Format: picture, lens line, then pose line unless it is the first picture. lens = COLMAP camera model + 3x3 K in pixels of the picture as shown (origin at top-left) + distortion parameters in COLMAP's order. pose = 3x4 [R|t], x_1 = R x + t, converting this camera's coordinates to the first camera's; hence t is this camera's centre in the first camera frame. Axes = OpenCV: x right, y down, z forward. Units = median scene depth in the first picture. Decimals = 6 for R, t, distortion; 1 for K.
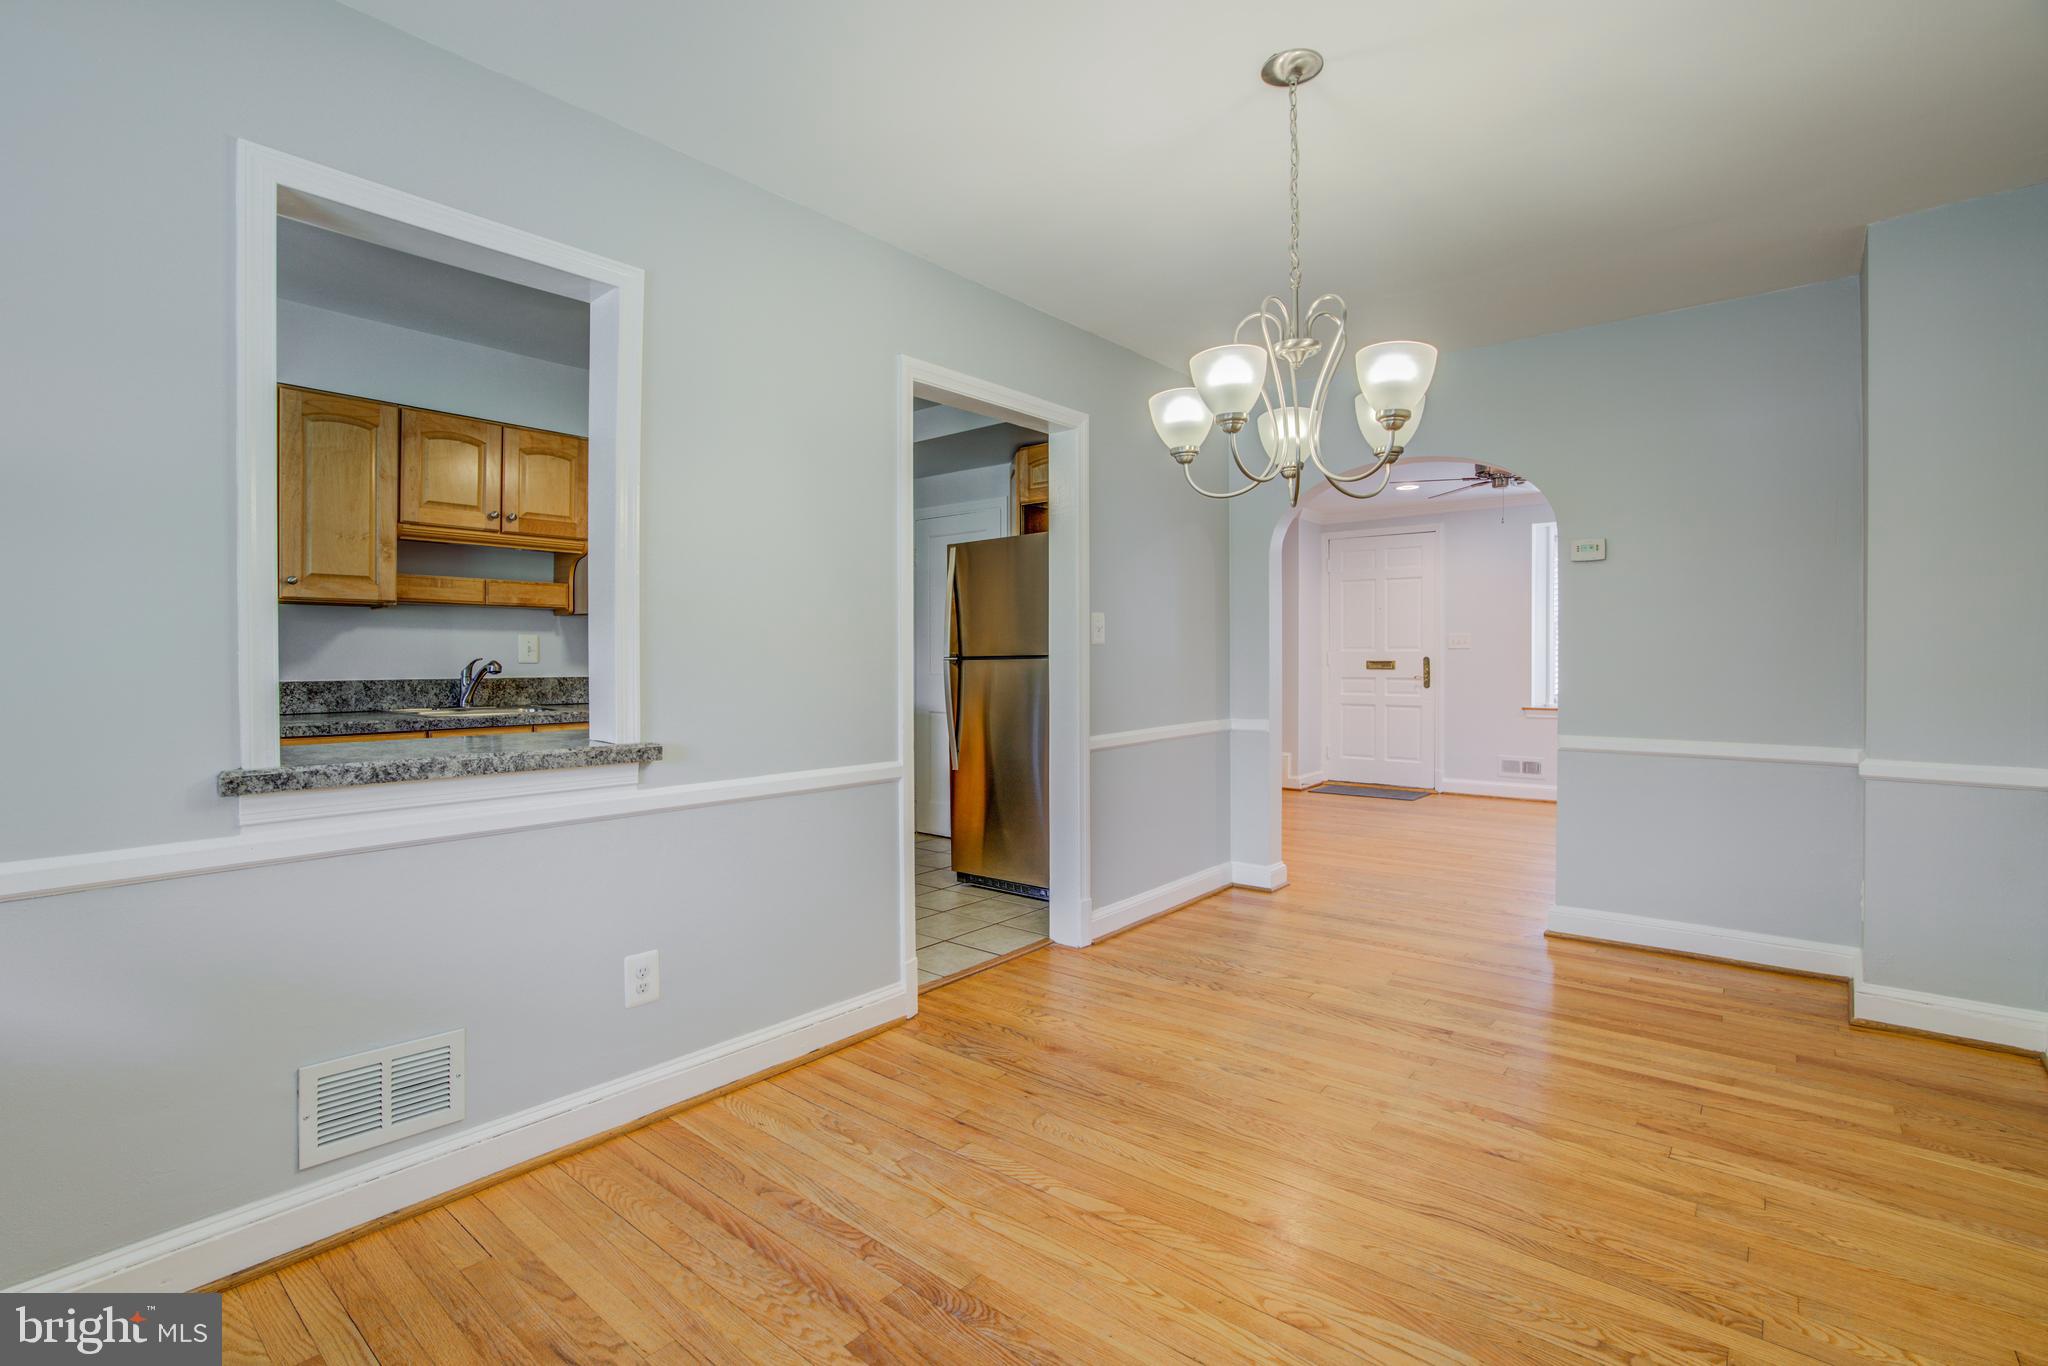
lens RADIAL K [[955.2, 0, 1014.6], [0, 955.2, 665.1], [0, 0, 1]] dist [-0.072897, 0.028678]
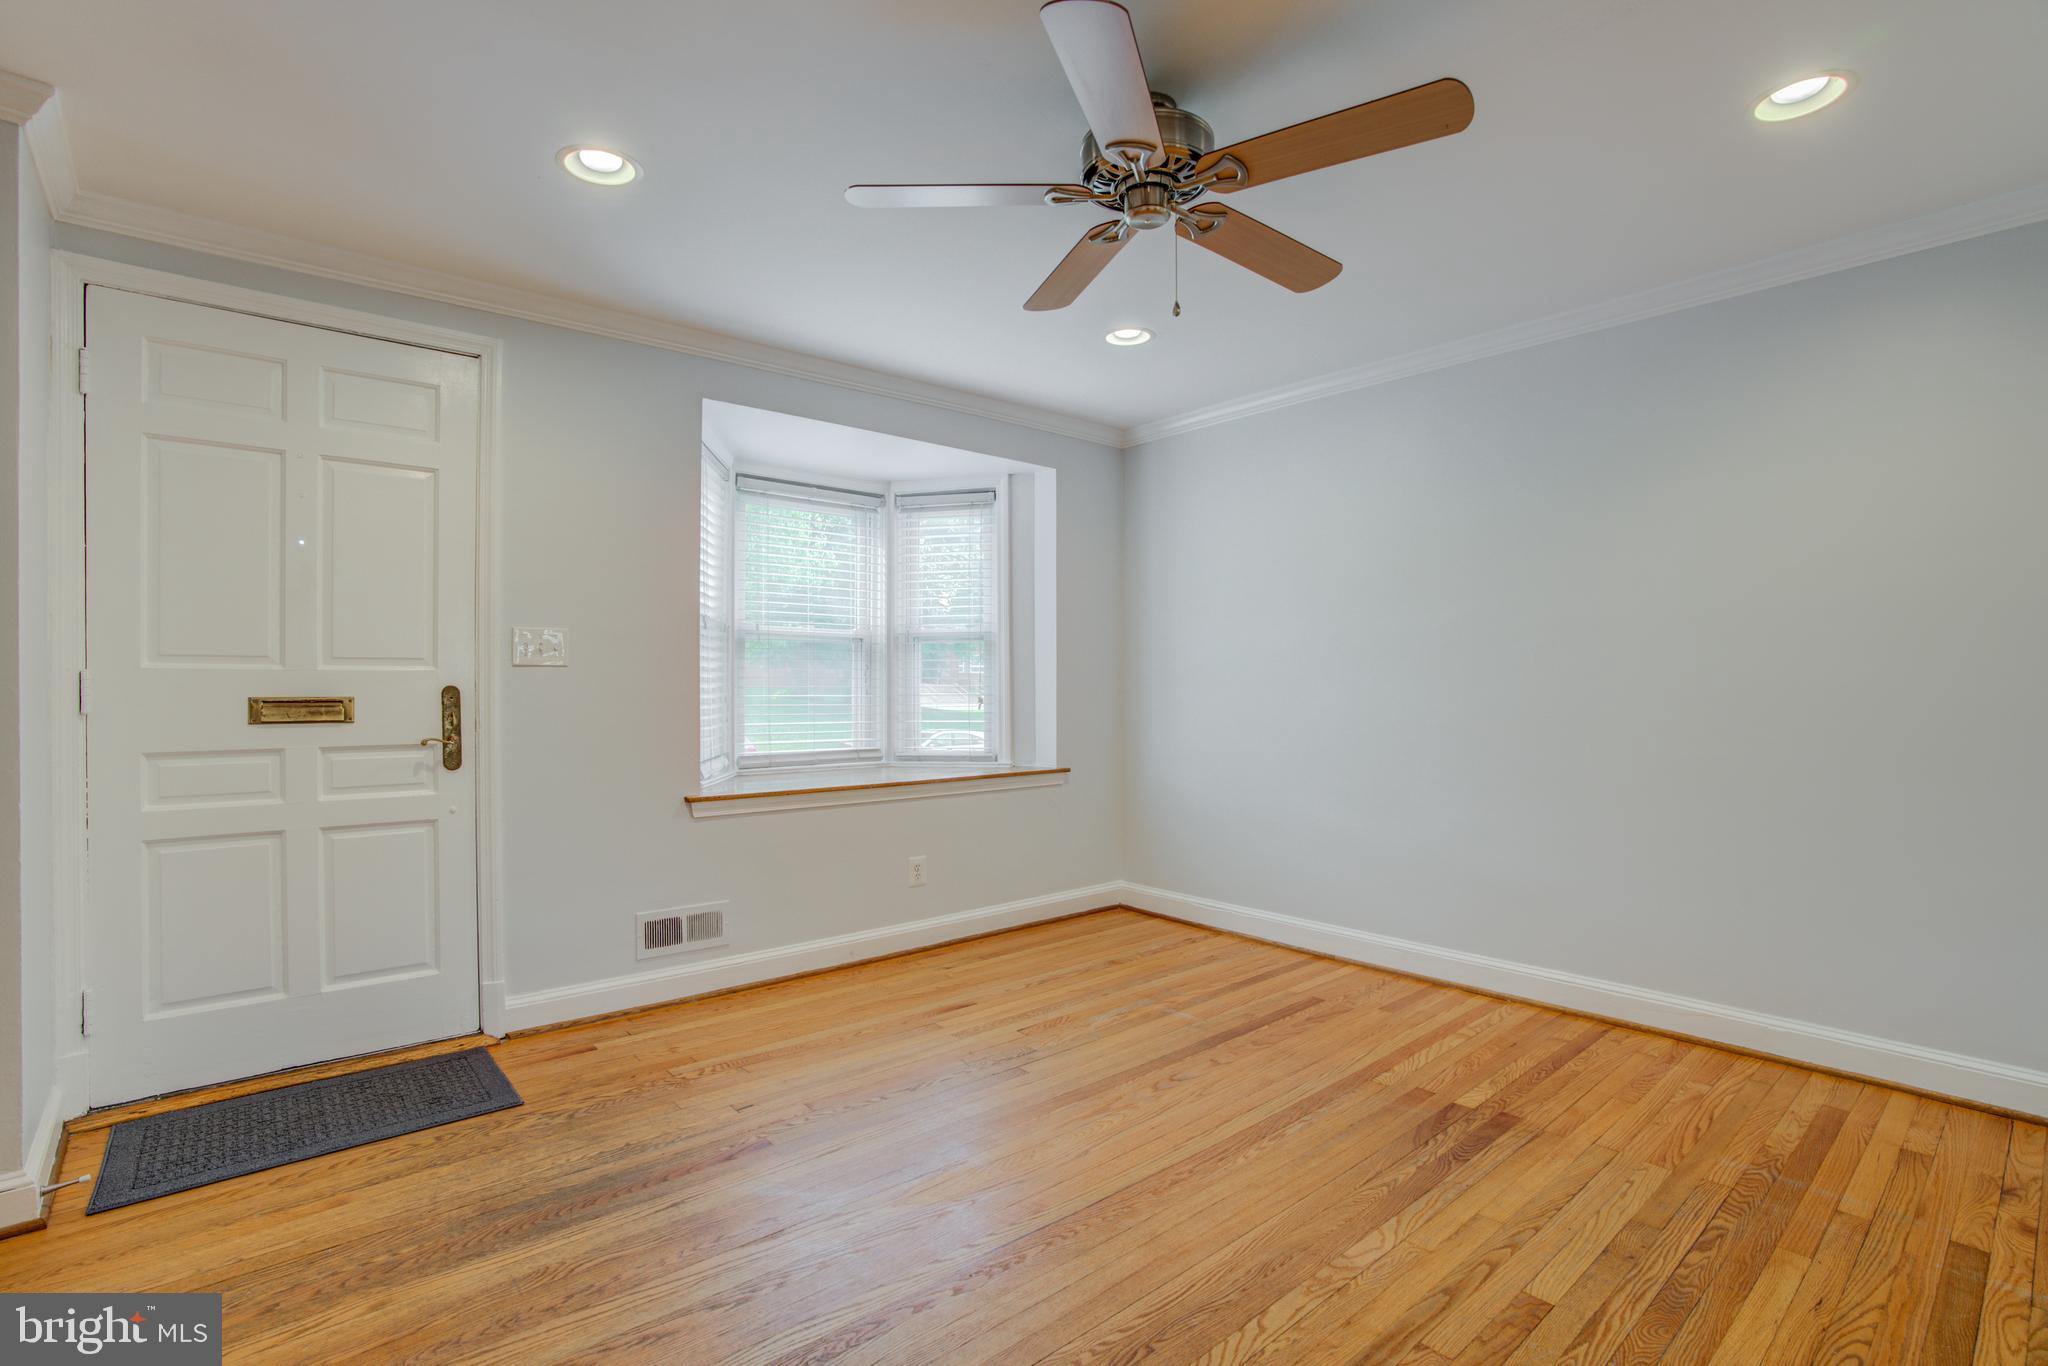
lens RADIAL K [[953.1, 0, 994.6], [0, 953.1, 705.1], [0, 0, 1]] dist [-0.074194, 0.028294]
pose [[0.173996, -0.021762, 0.984506, 0.318640], [0.003940, 0.999763, 0.021403, -0.023669], [-0.984738, 0.000155, 0.174041, 2.050017]]
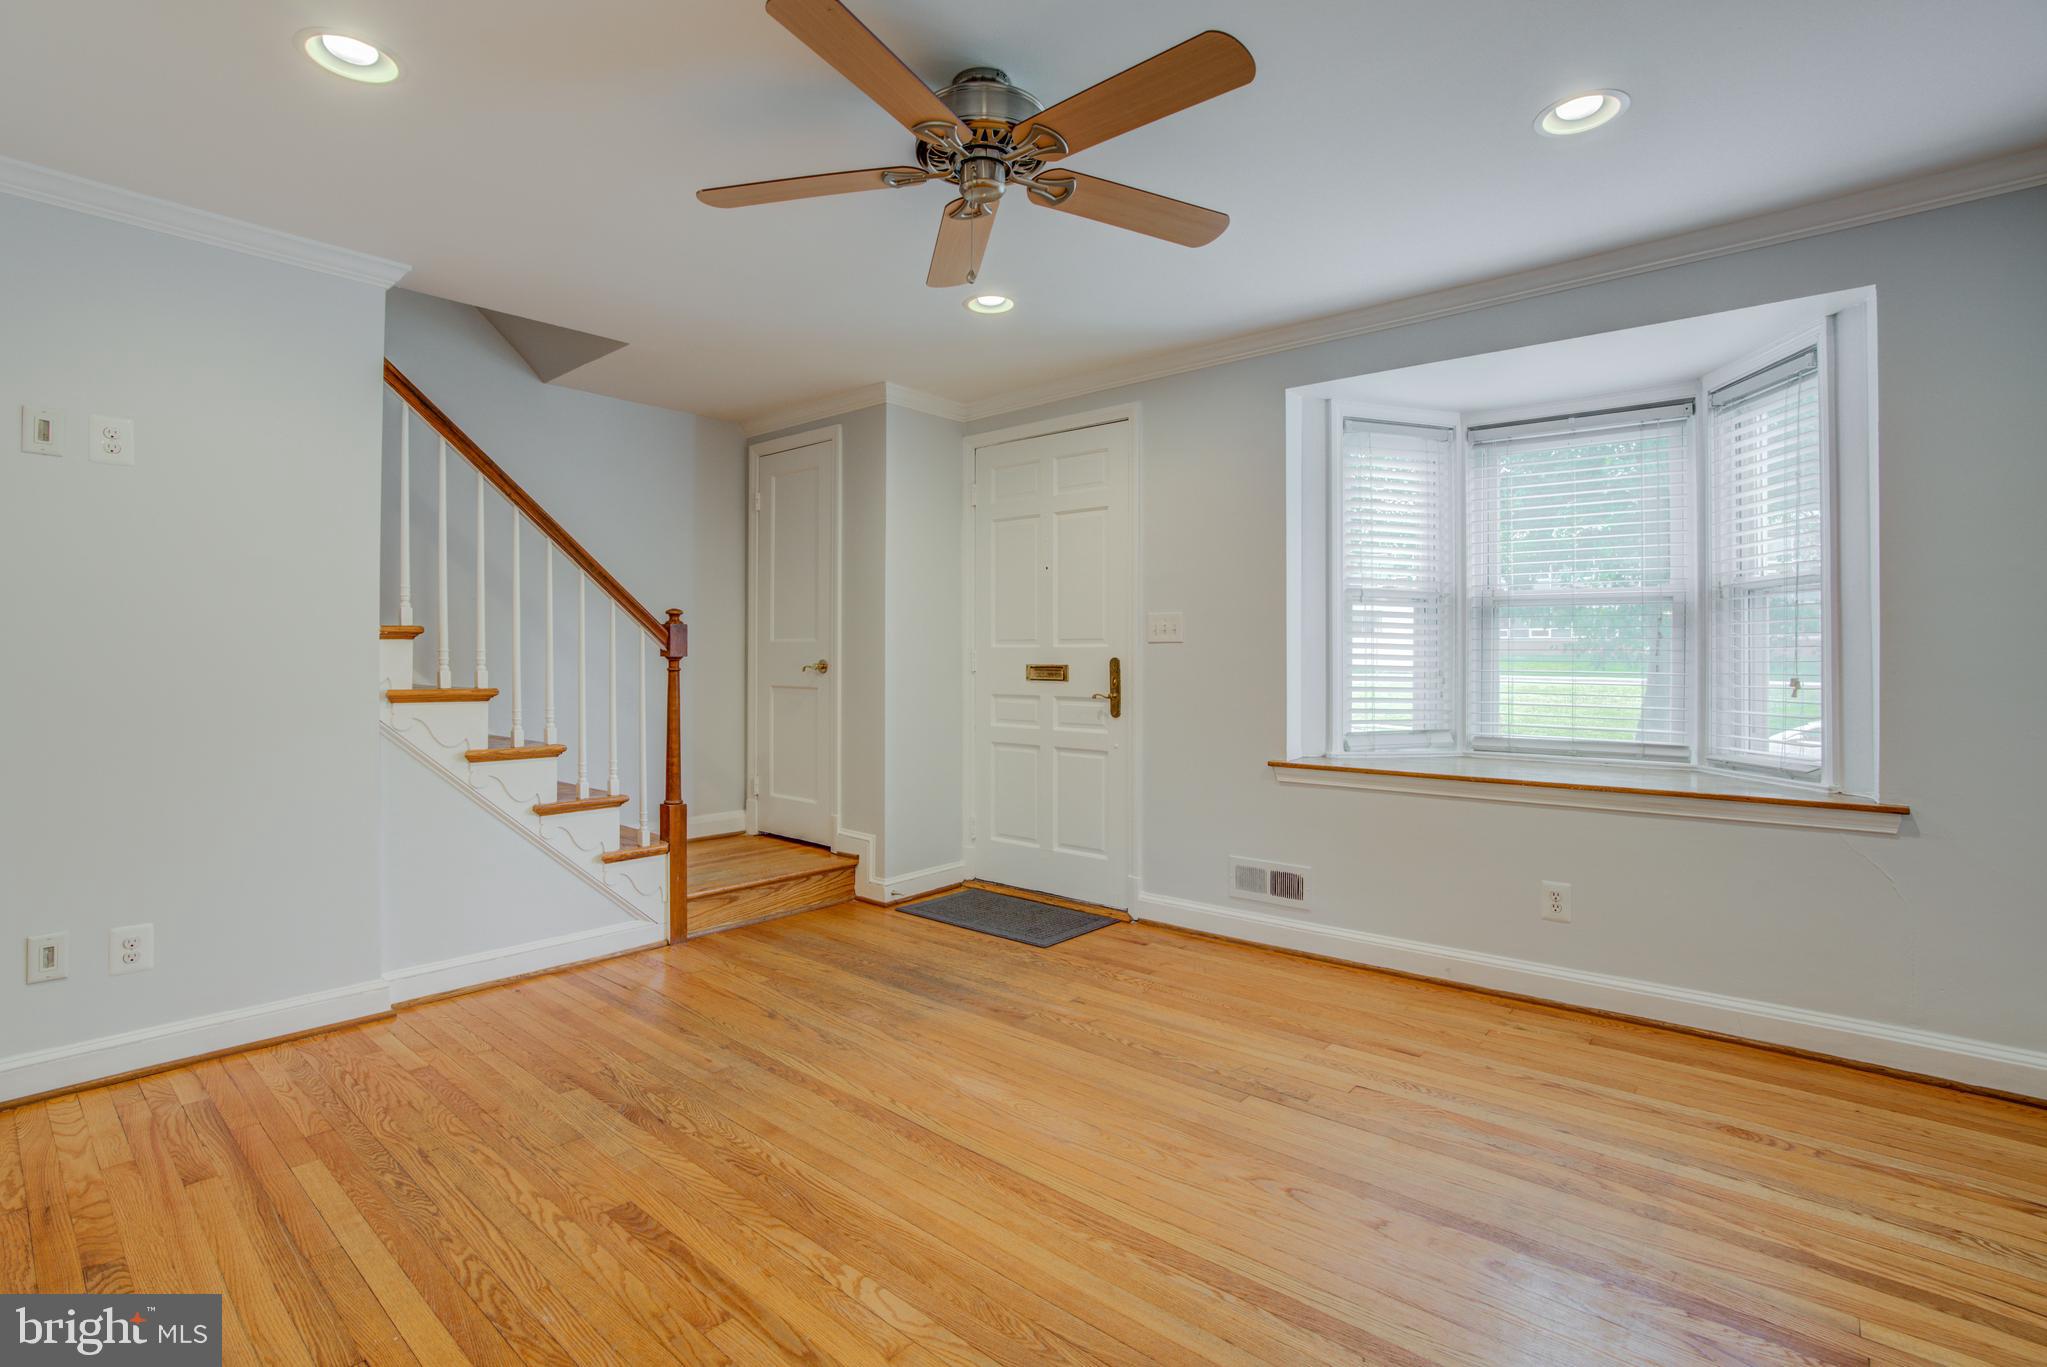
lens RADIAL K [[954.8, 0, 1014.1], [0, 954.8, 665.6], [0, 0, 1]] dist [-0.072897, 0.028678]
pose [[0.999858, 0.001831, -0.016778, 1.101498], [-0.001791, 0.999996, 0.002394, -0.016021], [0.016783, -0.002363, 0.999856, 1.327008]]
